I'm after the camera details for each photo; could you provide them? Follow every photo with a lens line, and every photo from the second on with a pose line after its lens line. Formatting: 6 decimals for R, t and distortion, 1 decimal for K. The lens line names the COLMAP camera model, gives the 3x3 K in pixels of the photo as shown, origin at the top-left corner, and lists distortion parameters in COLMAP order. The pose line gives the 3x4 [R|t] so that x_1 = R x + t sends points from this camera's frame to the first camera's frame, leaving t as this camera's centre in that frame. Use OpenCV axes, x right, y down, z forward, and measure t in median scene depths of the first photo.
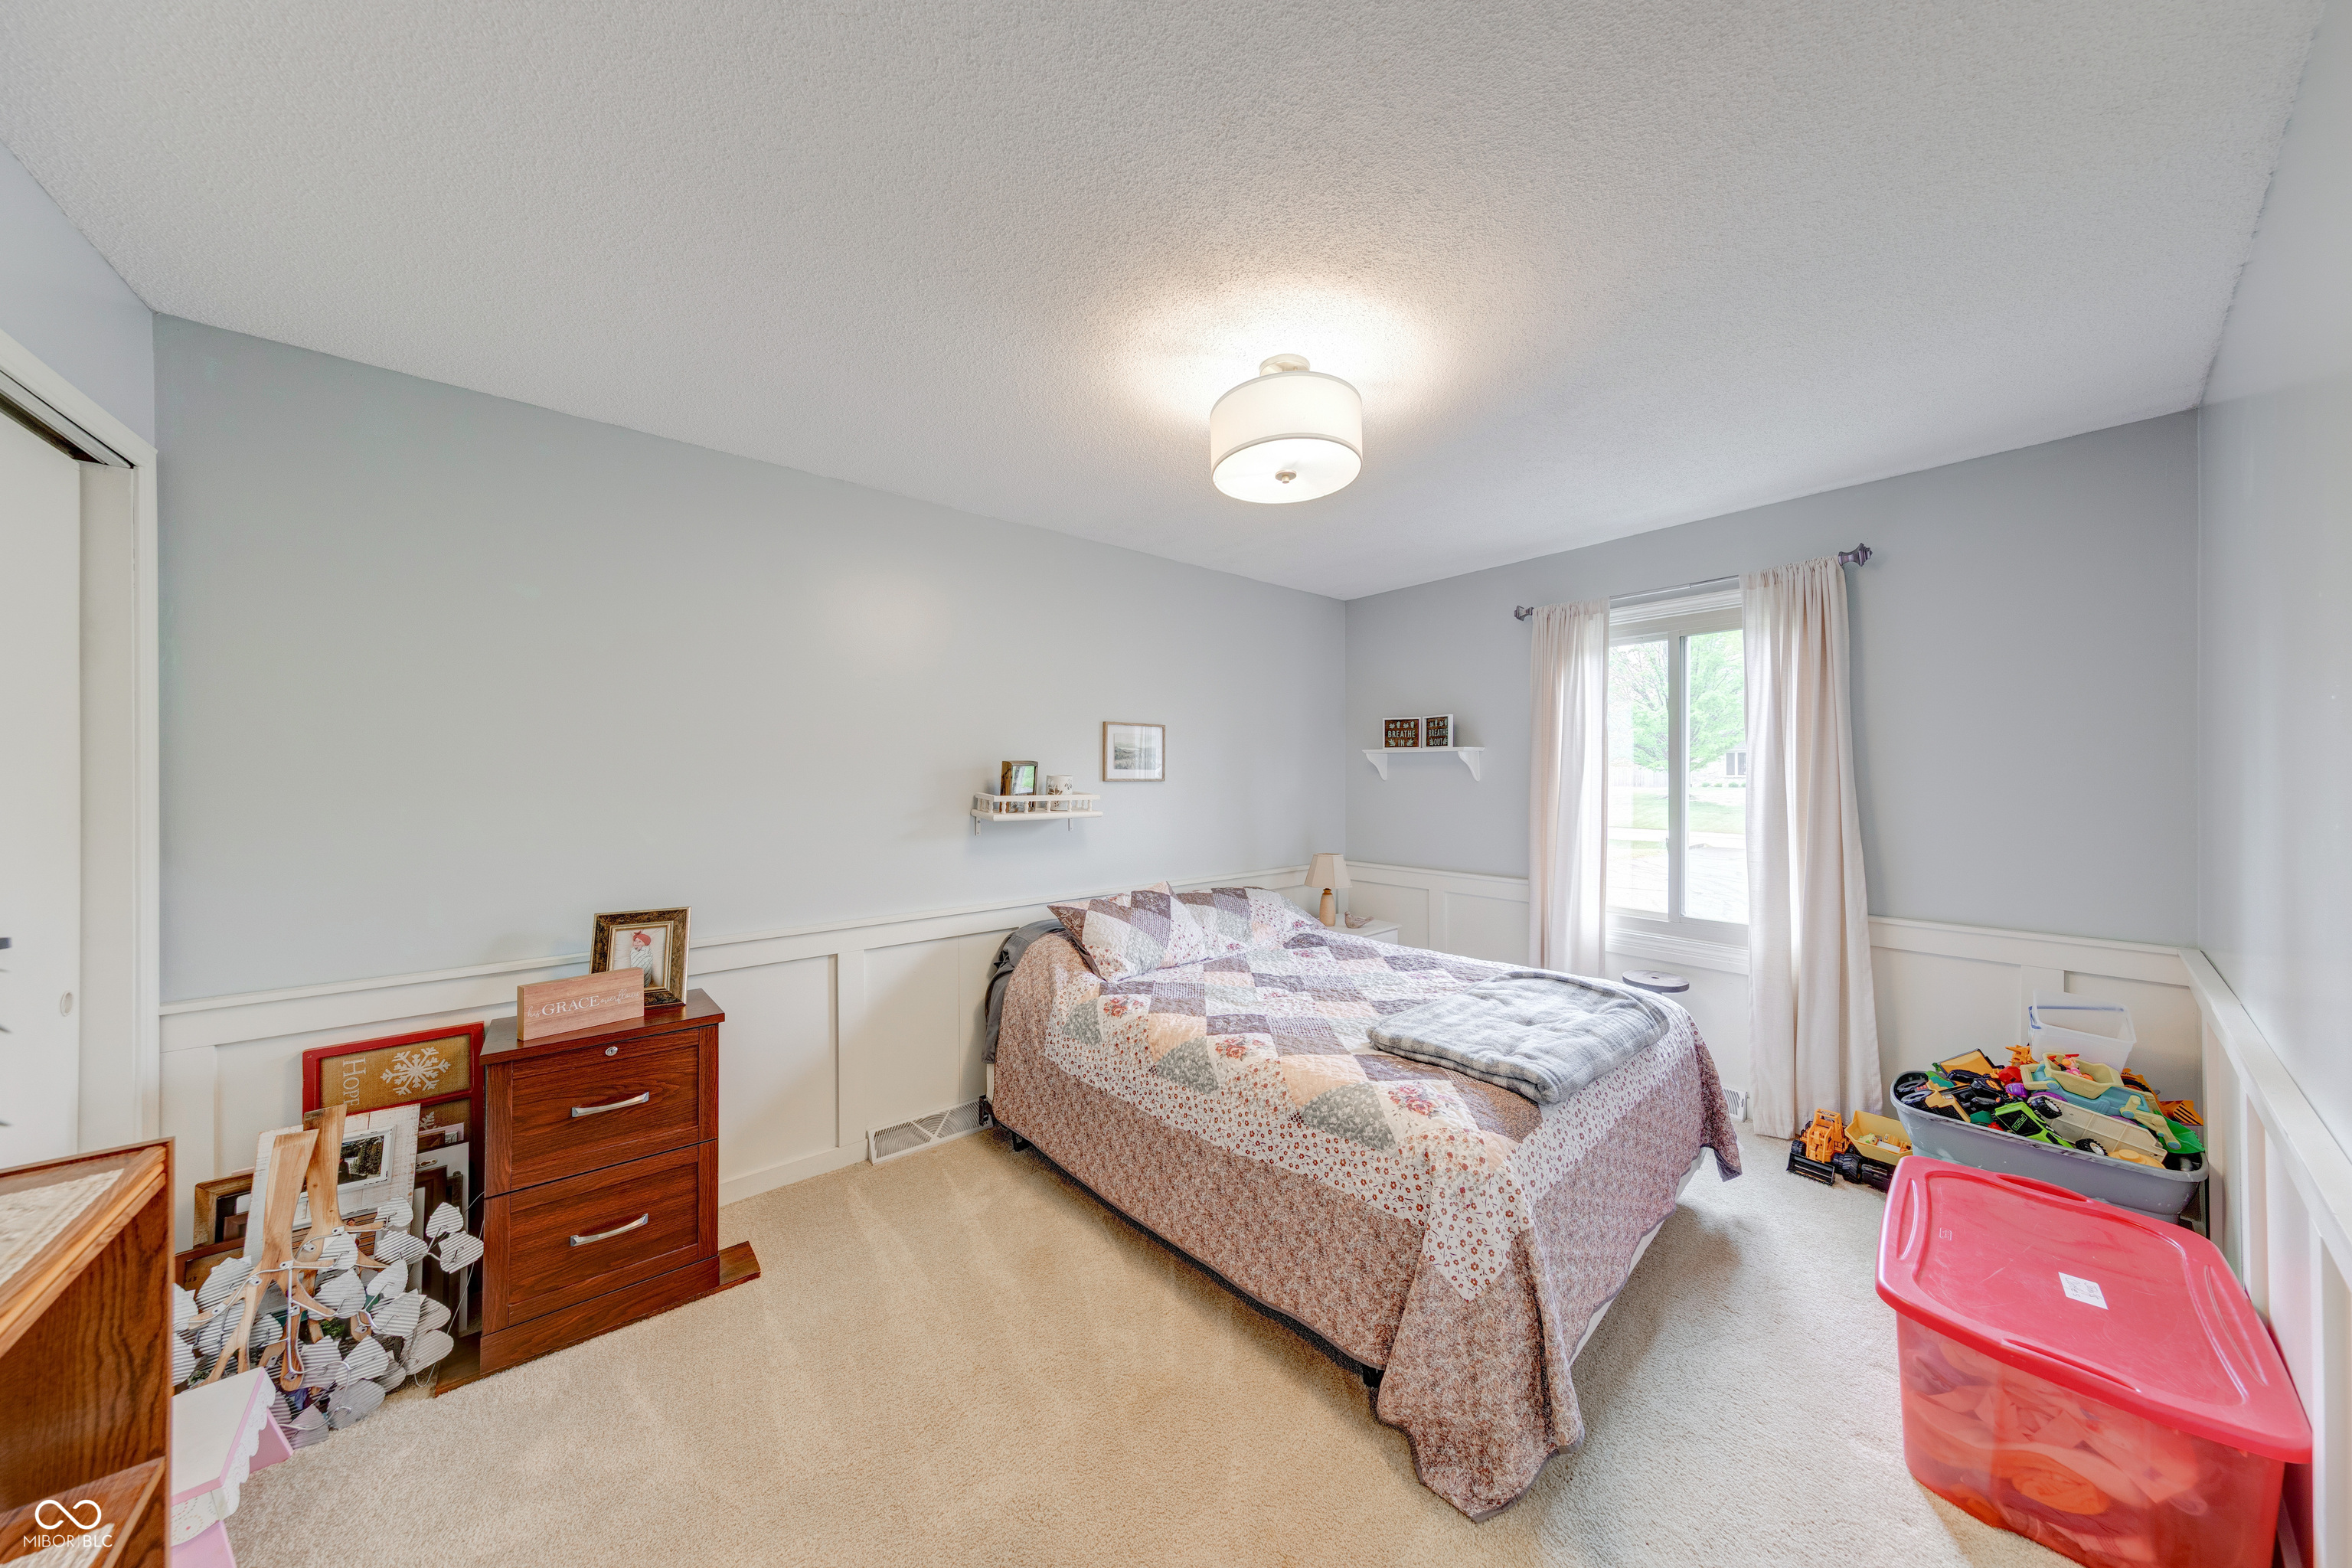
lens RADIAL K [[742.0, 0, 1181.0], [0, 742.0, 781.1], [0, 0, 1]] dist [0.006702, -0.000375]
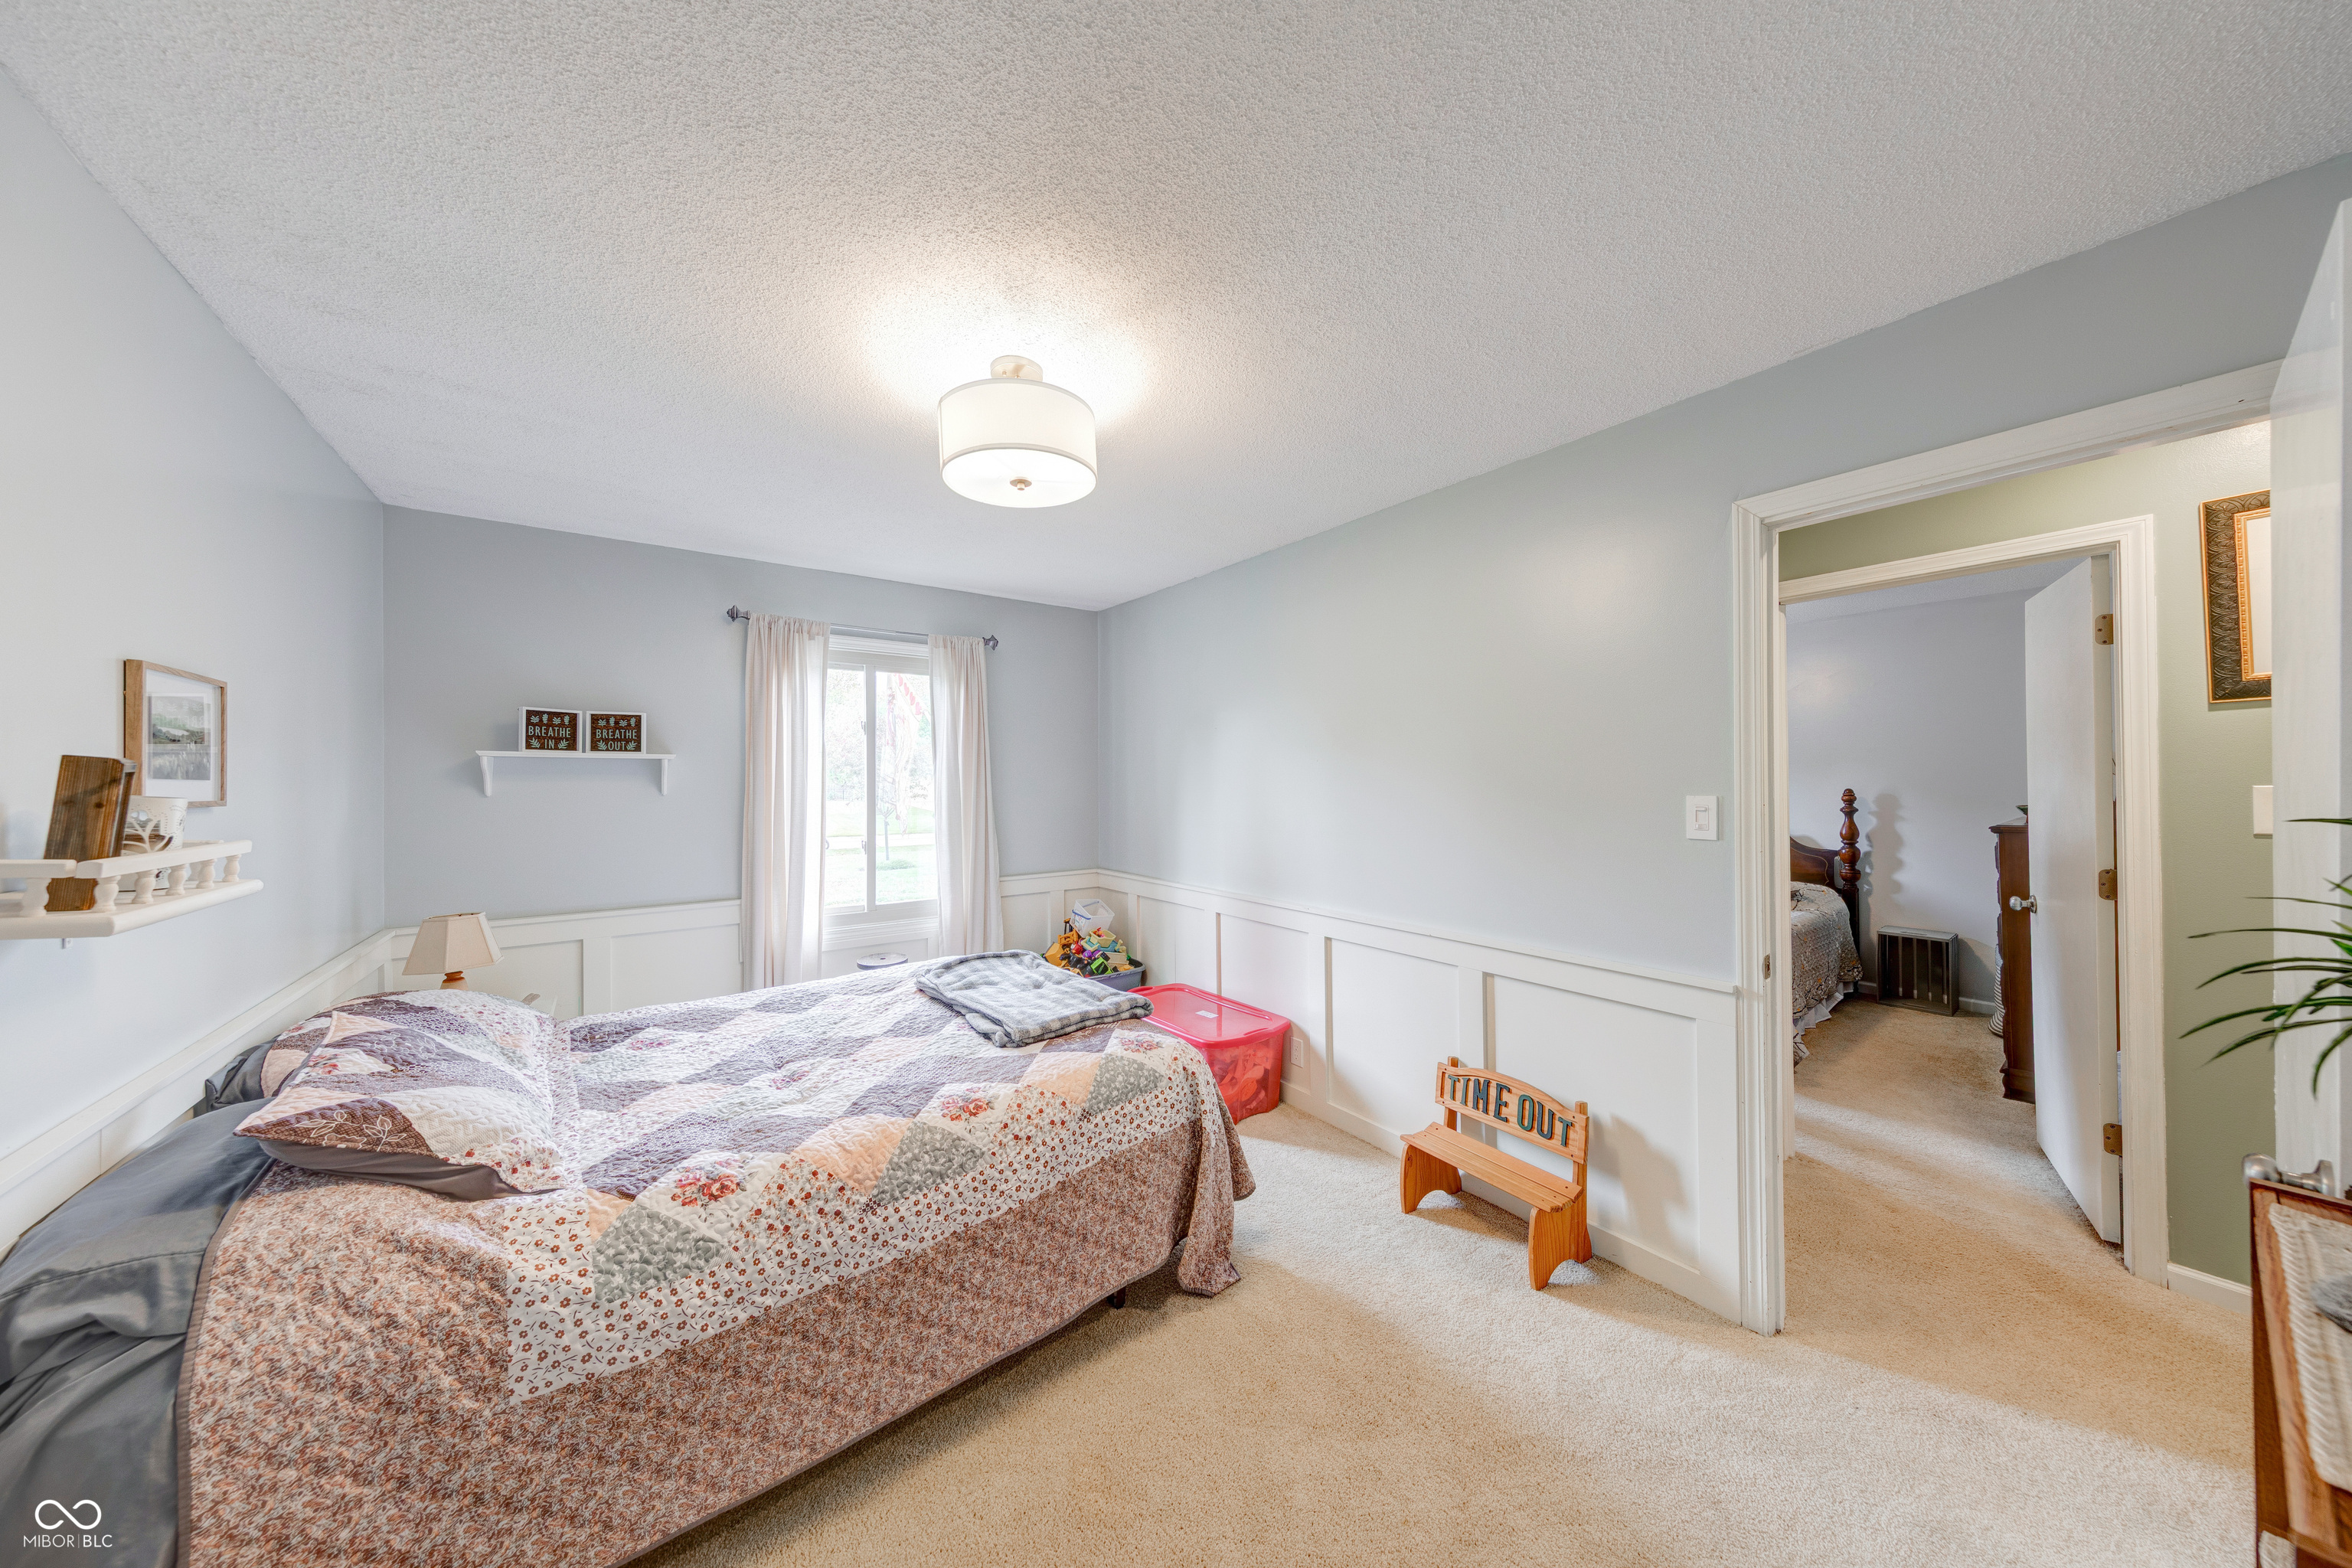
lens RADIAL K [[742.0, 0, 1182.6], [0, 742.0, 773.8], [0, 0, 1]] dist [0.006702, -0.000375]
pose [[0.068202, 0.011092, 0.997610, -0.637863], [0.011369, 0.999865, -0.011894, -0.011446], [-0.997607, 0.012153, 0.068066, 0.562452]]
